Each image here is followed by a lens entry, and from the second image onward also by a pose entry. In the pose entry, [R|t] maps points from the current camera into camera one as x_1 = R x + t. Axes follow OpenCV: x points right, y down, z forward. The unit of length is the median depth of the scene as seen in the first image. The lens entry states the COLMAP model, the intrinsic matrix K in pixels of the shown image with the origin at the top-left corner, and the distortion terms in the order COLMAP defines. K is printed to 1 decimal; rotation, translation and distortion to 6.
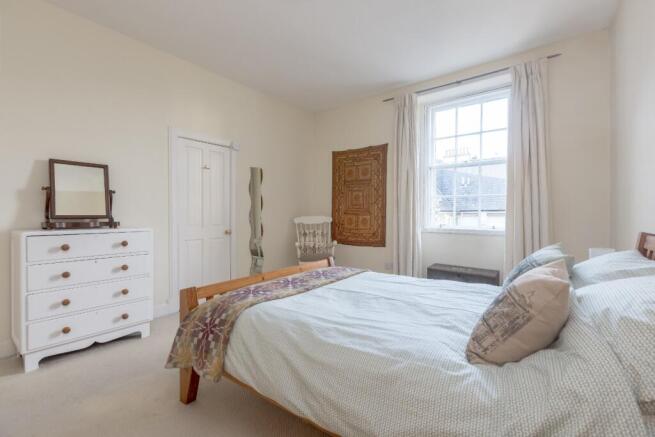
lens RADIAL K [[290.9, 0, 323.8], [0, 290.9, 217.7], [0, 0, 1]] dist [-0.005106, 0.002239]
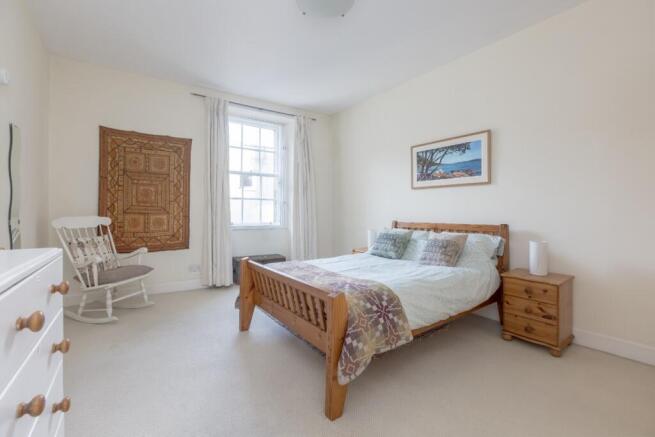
lens RADIAL K [[290.9, 0, 323.3], [0, 290.9, 213.6], [0, 0, 1]] dist [-0.005106, 0.002239]
pose [[0.308990, -0.003079, 0.951060, -0.526479], [0.011947, 0.999928, -0.000644, -0.005770], [-0.950990, 0.011562, 0.309005, 0.286503]]
